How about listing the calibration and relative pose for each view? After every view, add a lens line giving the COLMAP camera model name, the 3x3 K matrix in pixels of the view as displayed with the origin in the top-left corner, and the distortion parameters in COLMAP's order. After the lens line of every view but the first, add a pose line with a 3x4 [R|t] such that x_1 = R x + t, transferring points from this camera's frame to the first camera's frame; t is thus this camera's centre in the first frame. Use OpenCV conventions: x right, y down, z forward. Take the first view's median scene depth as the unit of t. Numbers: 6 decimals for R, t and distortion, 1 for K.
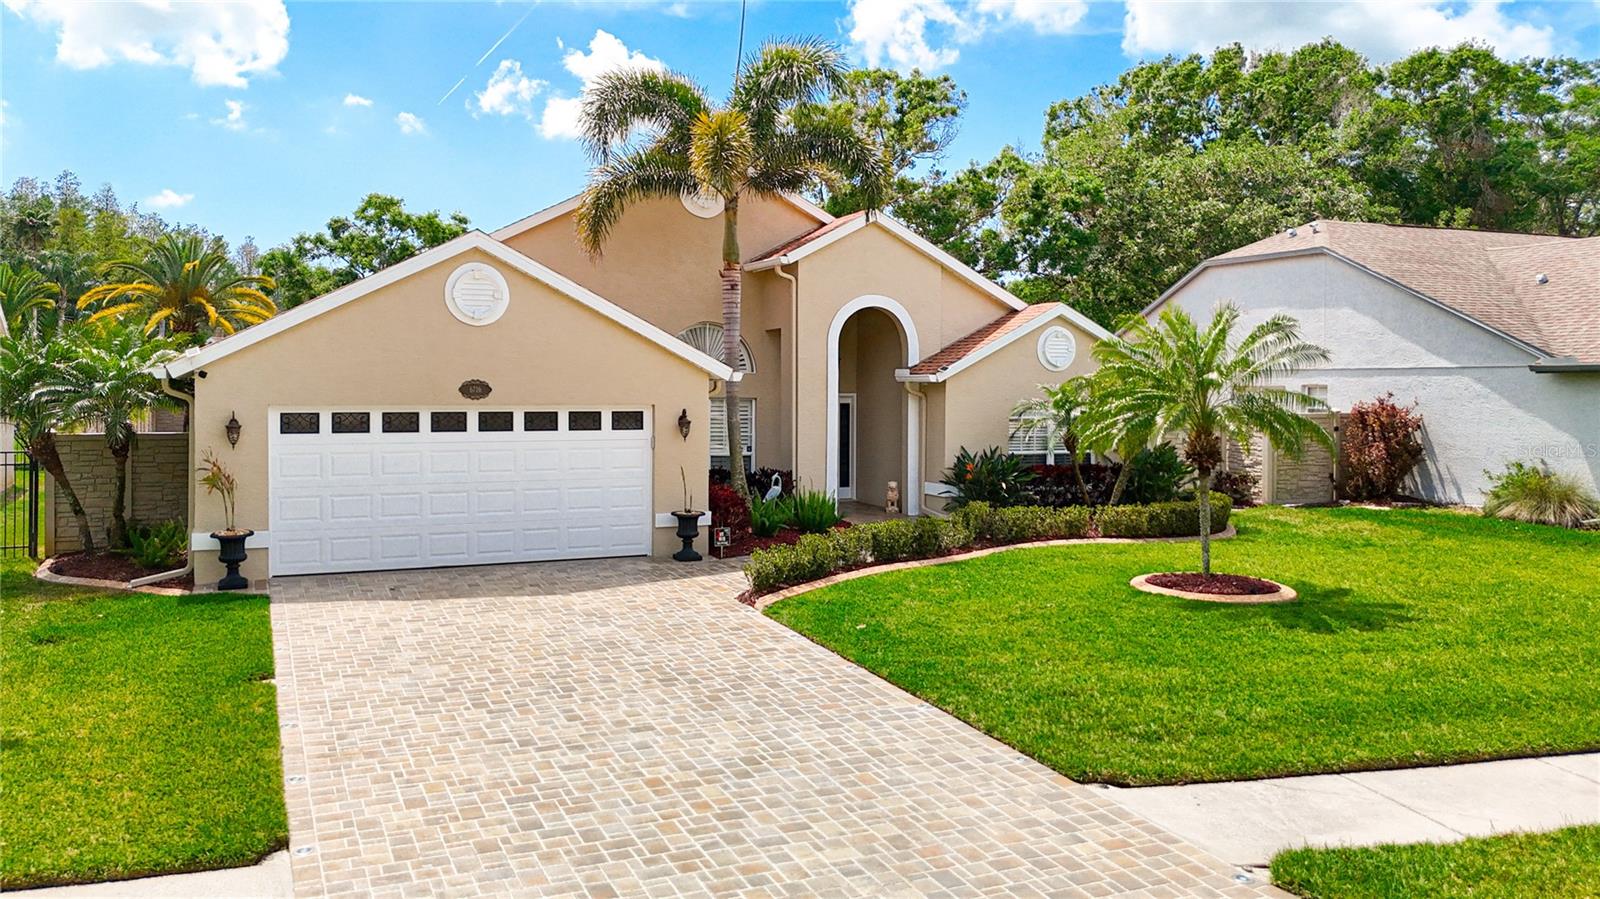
lens RADIAL K [[1210.8, 0, 746.4], [0, 1210.8, 401.2], [0, 0, 1]] dist [0.057921, -0.040168]
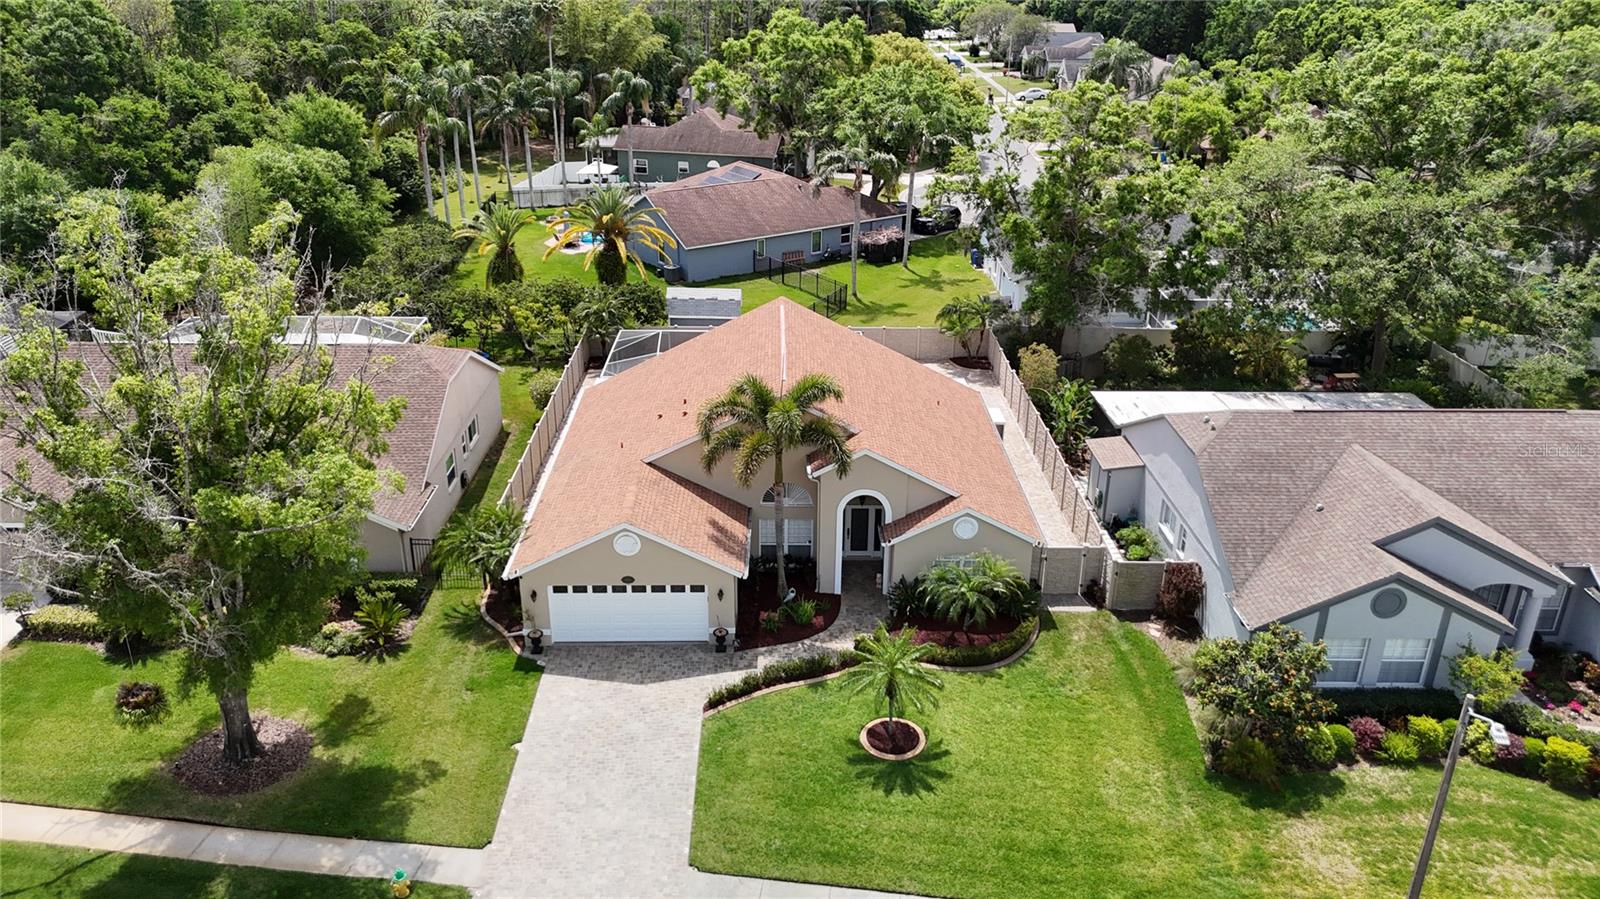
lens RADIAL K [[1179.5, 0, 800.0], [0, 1179.5, 449.5], [0, 0, 1]] dist [0.100684, -0.157107]
pose [[0.932006, 0.151027, -0.329478, 0.766951], [-0.012935, 0.922329, 0.386190, -1.079297], [0.362212, -0.355670, 0.861569, -0.728650]]
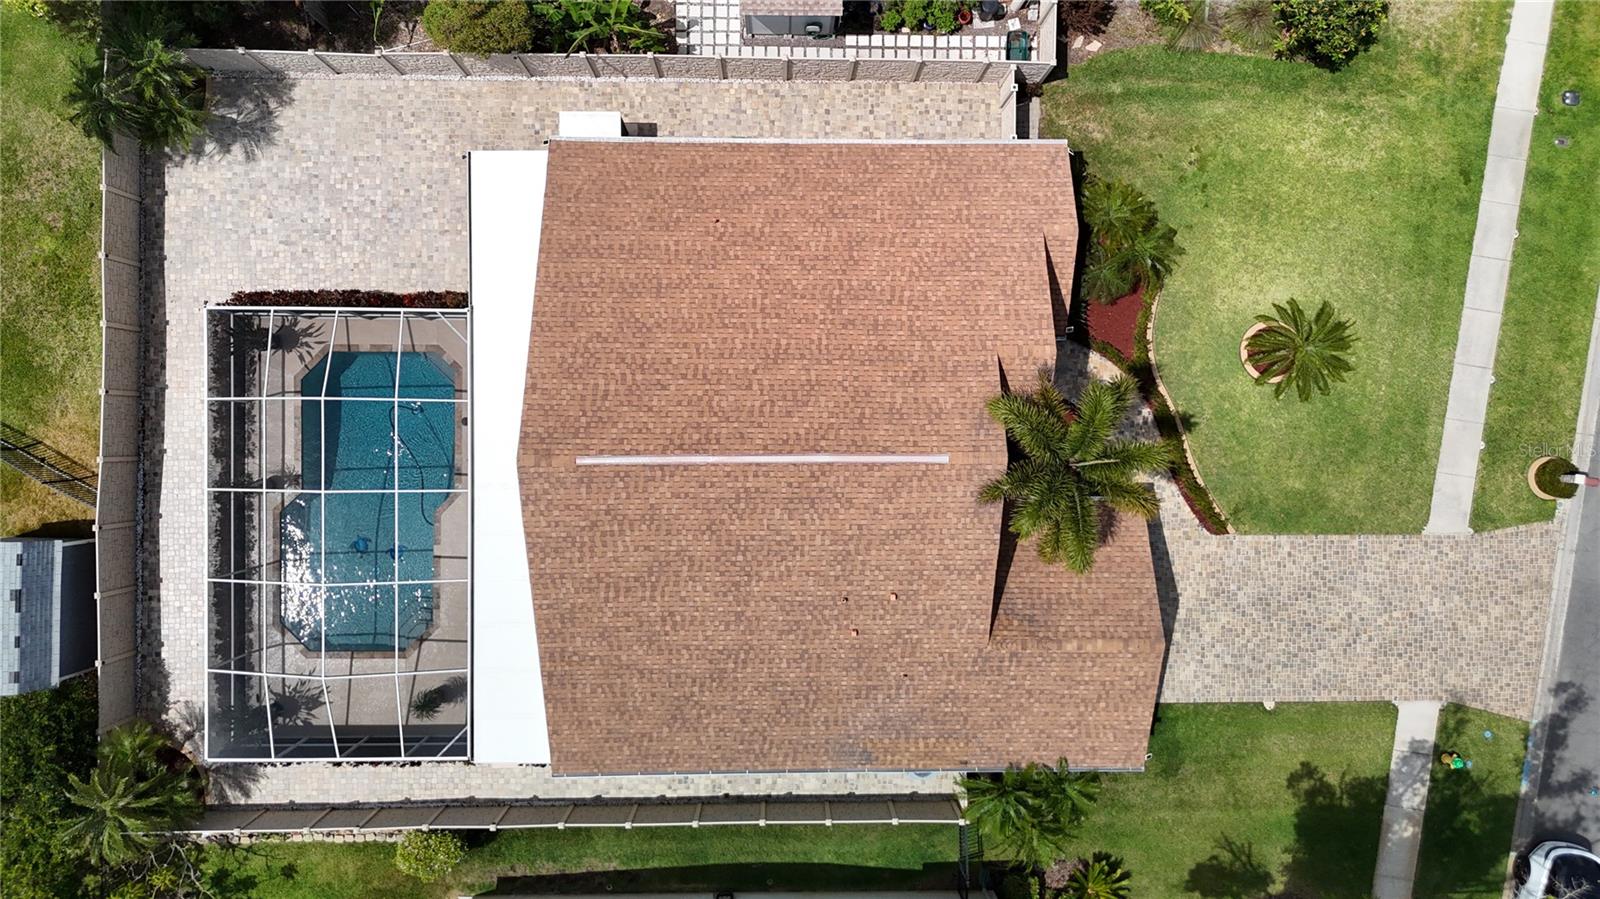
lens RADIAL K [[1181.2, 0, 800.0], [0, 1181.2, 449.5], [0, 0, 1]] dist [0.066348, -0.060846]
pose [[0.375962, -0.926610, 0.006848, -0.155819], [-0.018998, -0.000319, 0.999819, -1.948569], [-0.926440, -0.376024, -0.017724, 1.608346]]
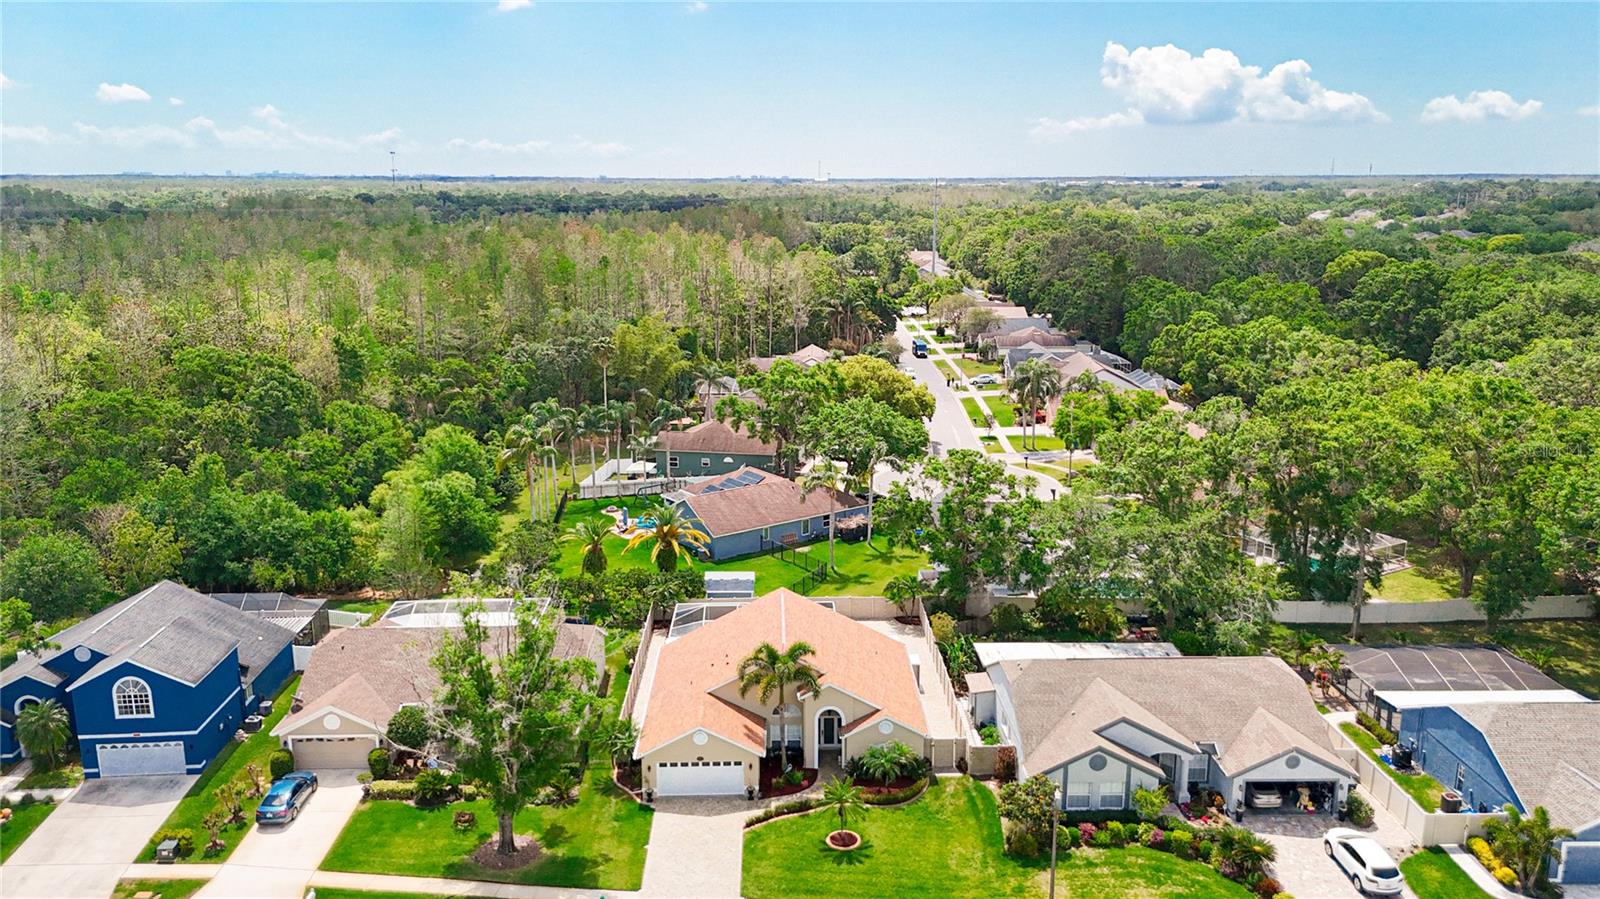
lens RADIAL K [[1203.1, 0, 800.0], [0, 1203.1, 449.5], [0, 0, 1]] dist [0.168595, -0.474378]
pose [[0.934106, 0.074764, -0.349079, 1.462099], [0.000889, 0.977334, 0.211699, -1.905536], [0.356994, -0.198060, 0.912868, -2.478318]]
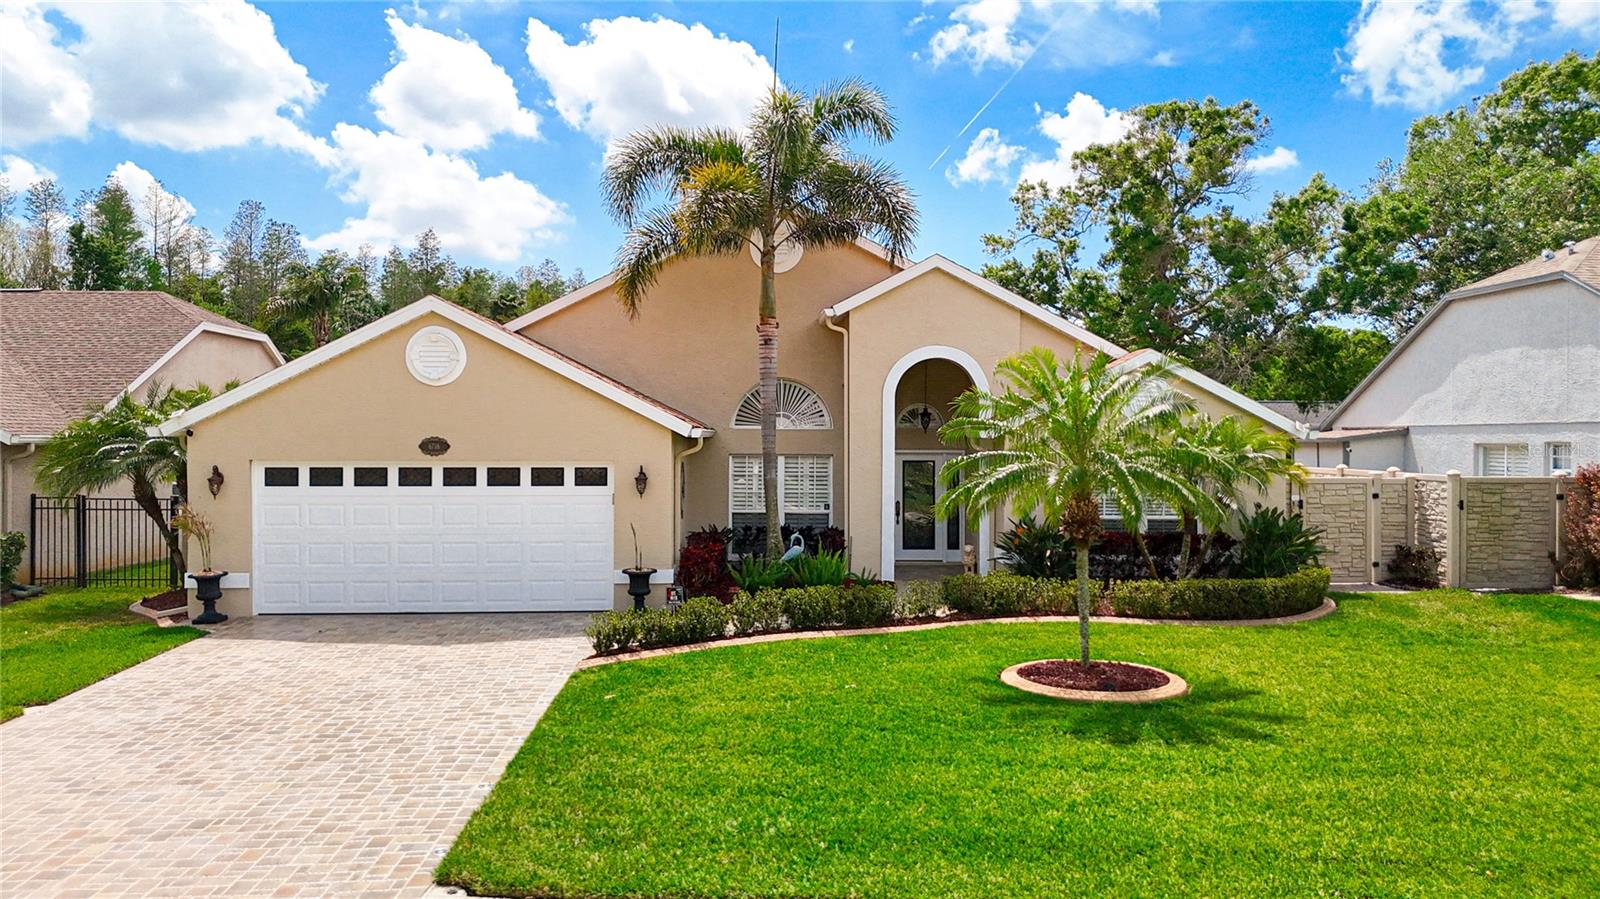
lens RADIAL K [[1181.2, 0, 800.0], [0, 1181.2, 449.5], [0, 0, 1]] dist [0.066348, -0.060846]
pose [[0.940414, 0.002726, -0.340021, 0.408354], [-0.004867, 0.999973, -0.005444, -0.002675], [0.339997, 0.006774, 0.940402, 0.127892]]
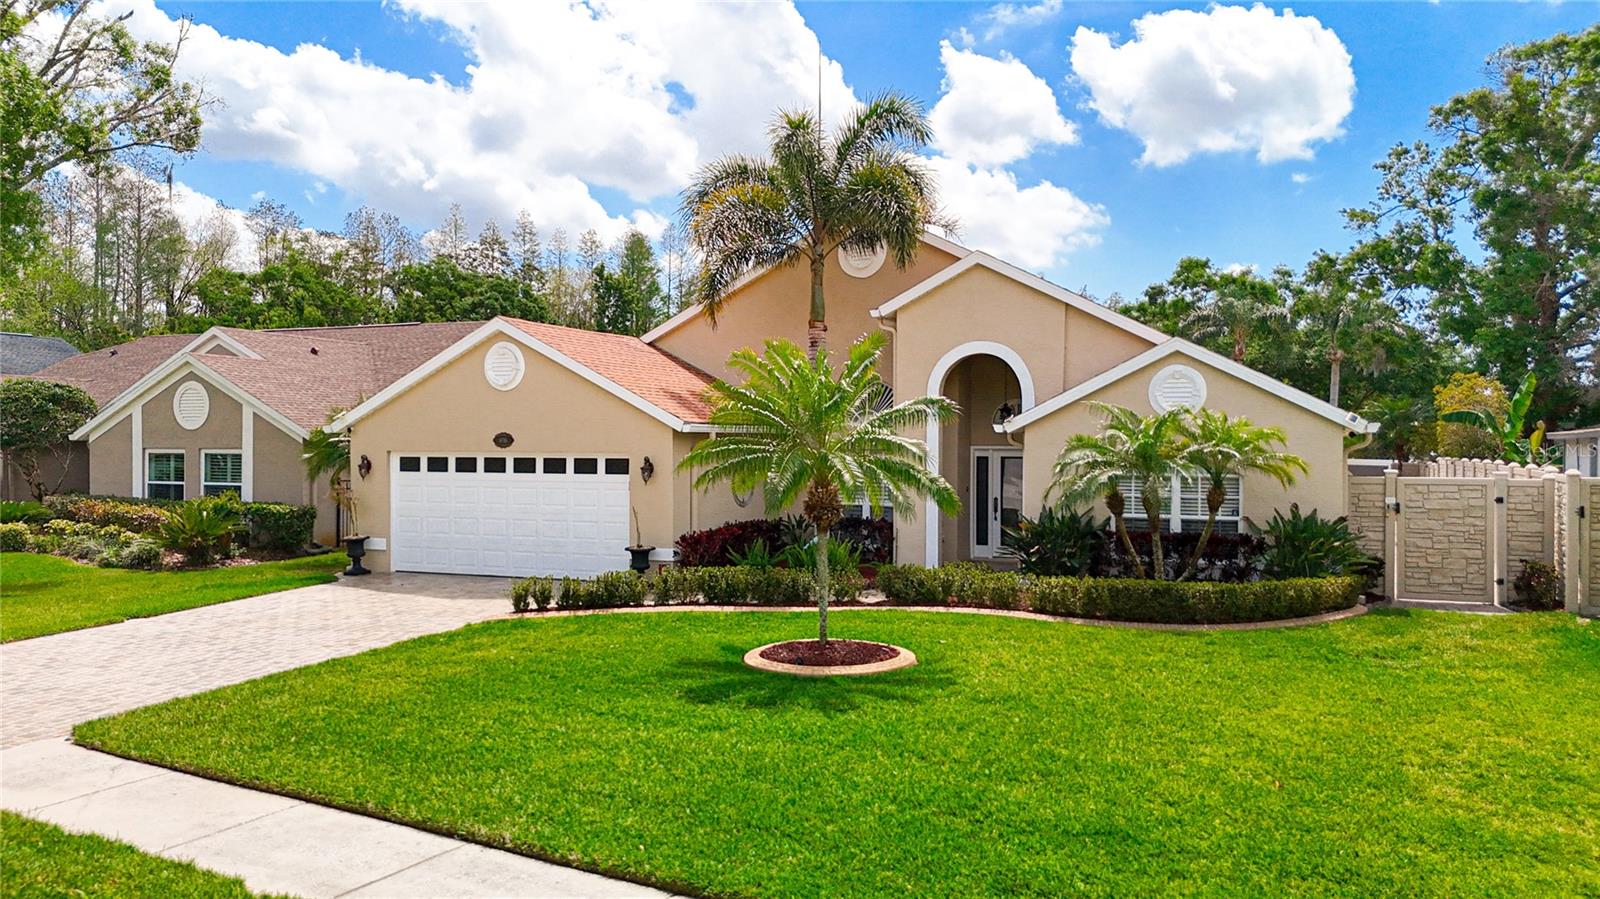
lens RADIAL K [[1178.9, 0, 800.0], [0, 1178.9, 449.5], [0, 0, 1]] dist [0.065227, -0.057619]
pose [[0.702520, 0.003293, -0.711657, 0.852951], [-0.010691, 0.999925, -0.005927, 0.004160], [0.711584, 0.011773, 0.702503, 0.323610]]
